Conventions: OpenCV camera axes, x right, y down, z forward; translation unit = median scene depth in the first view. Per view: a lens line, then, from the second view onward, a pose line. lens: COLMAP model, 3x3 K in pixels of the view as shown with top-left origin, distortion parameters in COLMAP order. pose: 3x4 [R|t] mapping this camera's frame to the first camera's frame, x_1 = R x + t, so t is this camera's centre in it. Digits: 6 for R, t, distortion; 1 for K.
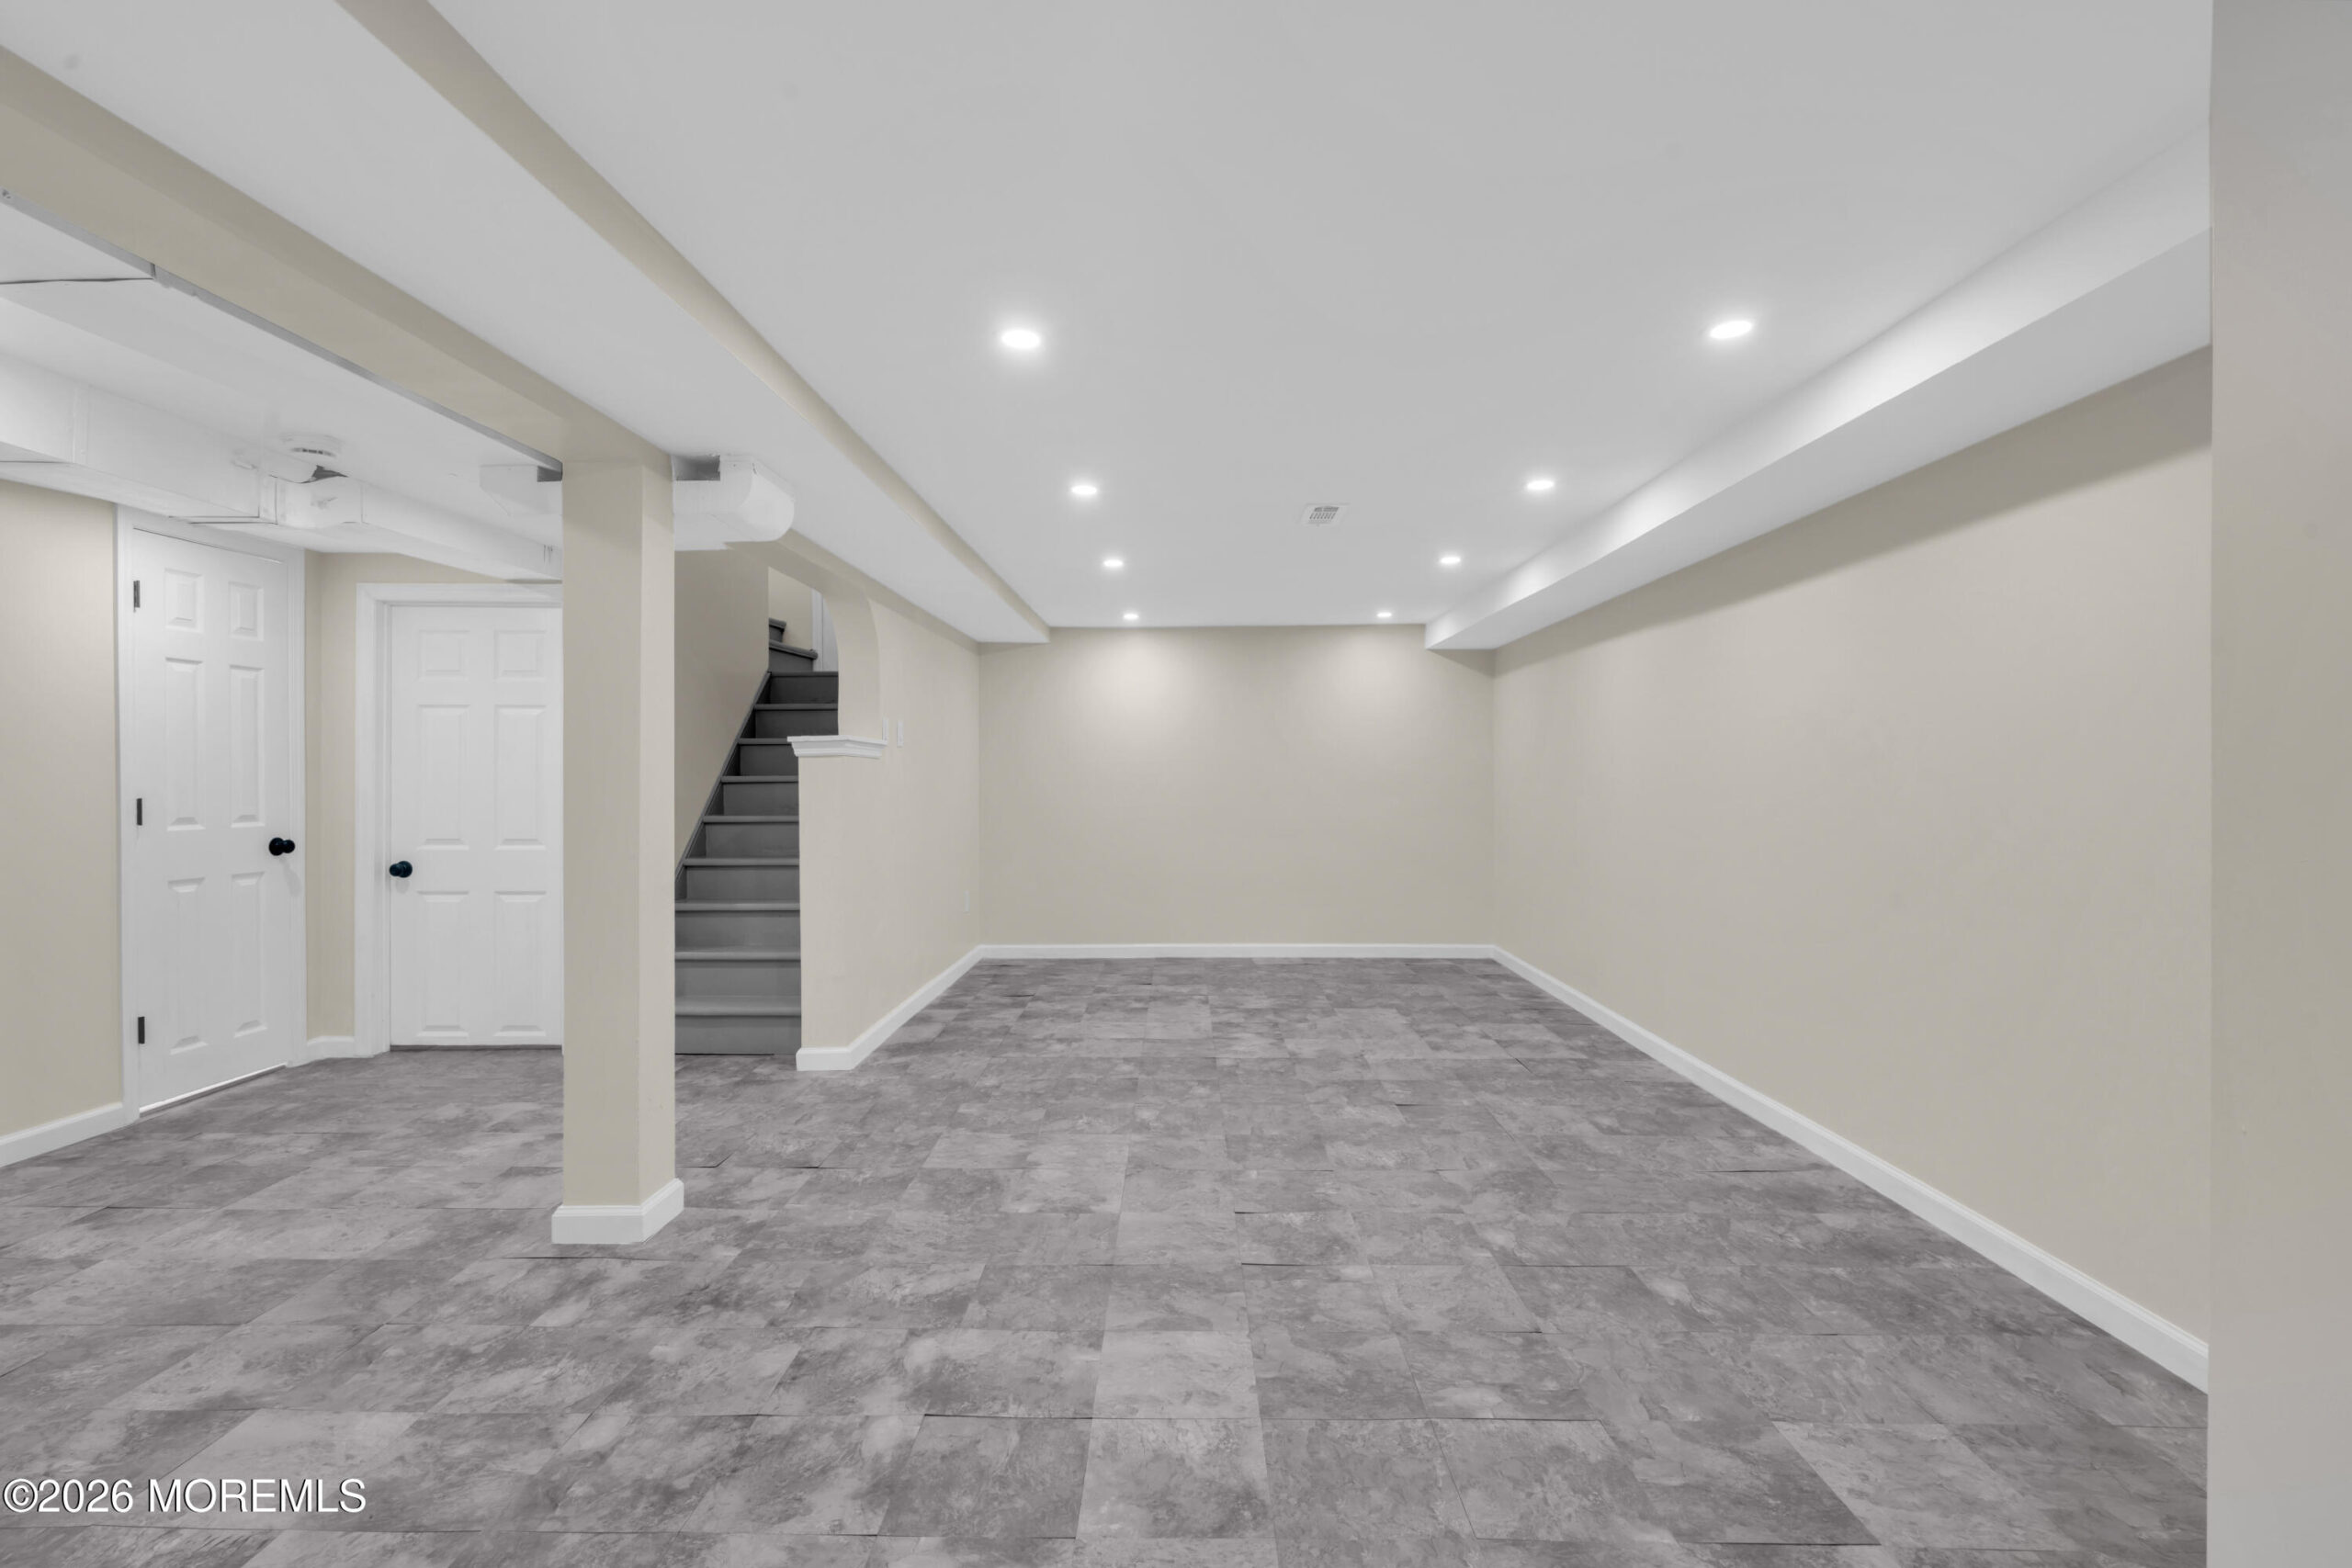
lens RADIAL K [[1068.5, 0, 1173.6], [0, 1068.5, 787.4], [0, 0, 1]] dist [-0.000943, 0.001140]
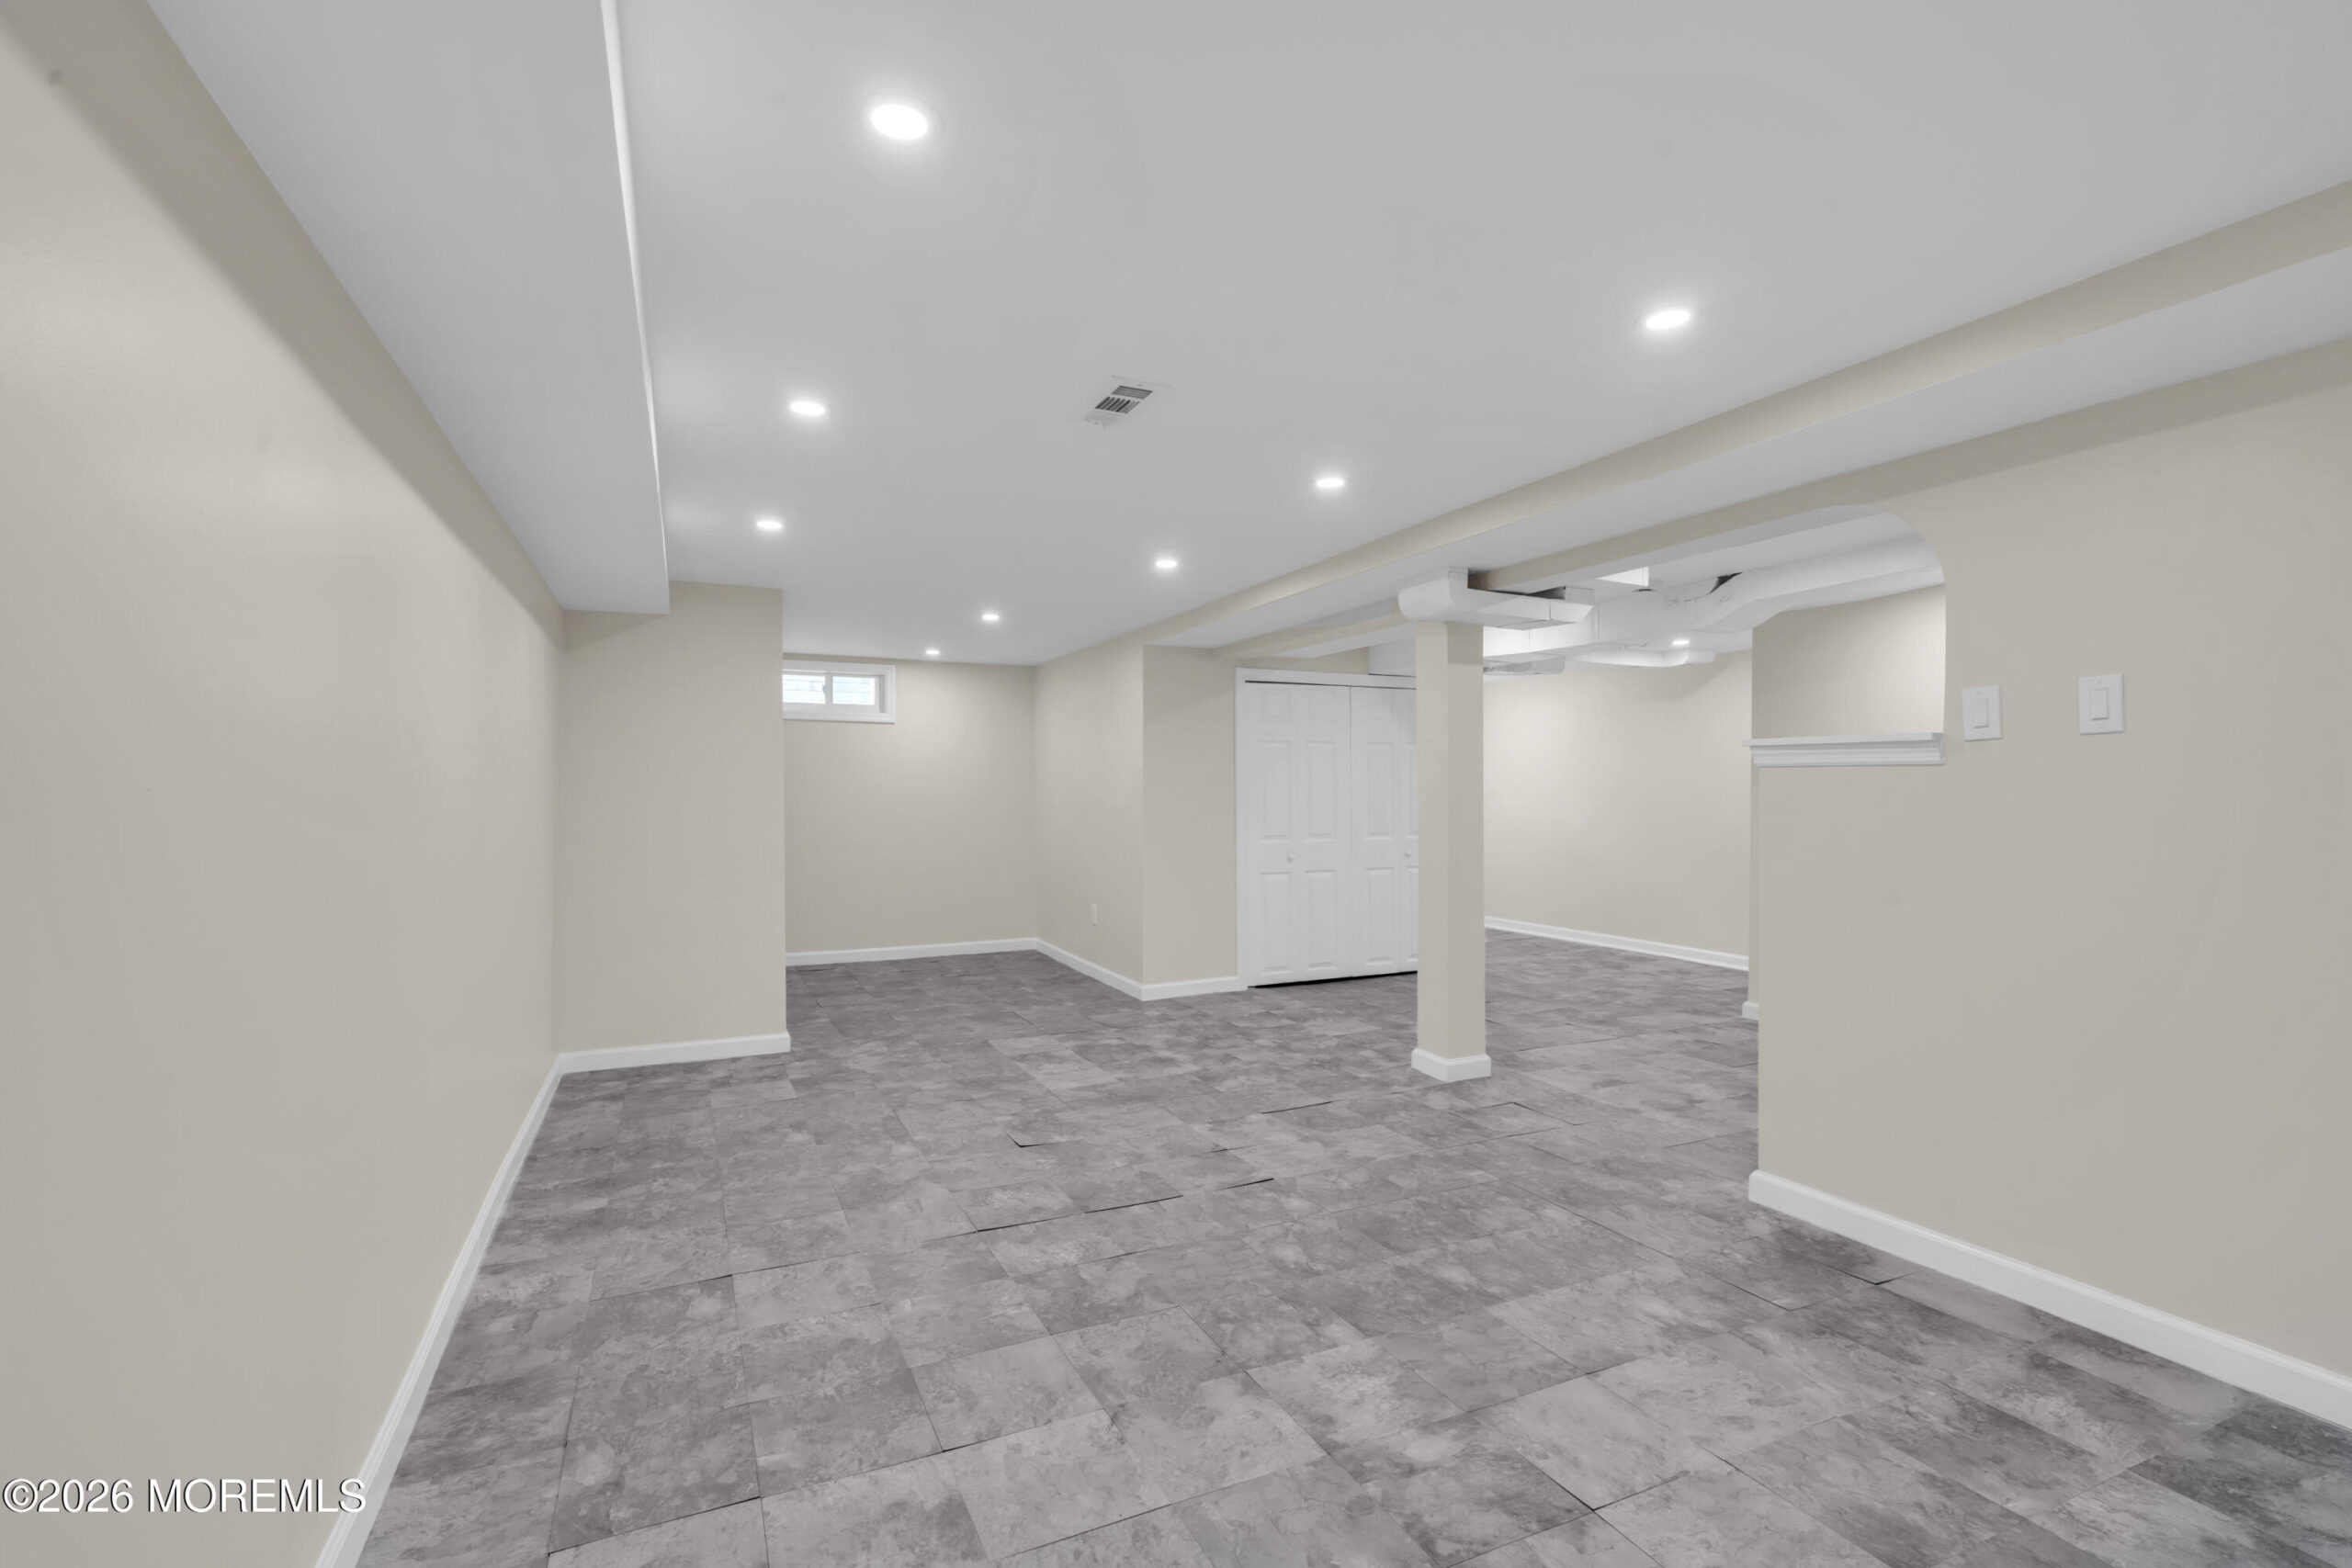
lens RADIAL K [[1068.5, 0, 1174.5], [0, 1068.5, 783.6], [0, 0, 1]] dist [-0.000943, 0.001140]
pose [[-0.901640, 0.001584, -0.432484, 0.506475], [0.000300, 0.999995, 0.003038, -0.029574], [0.432486, 0.002609, -0.901637, 2.059061]]
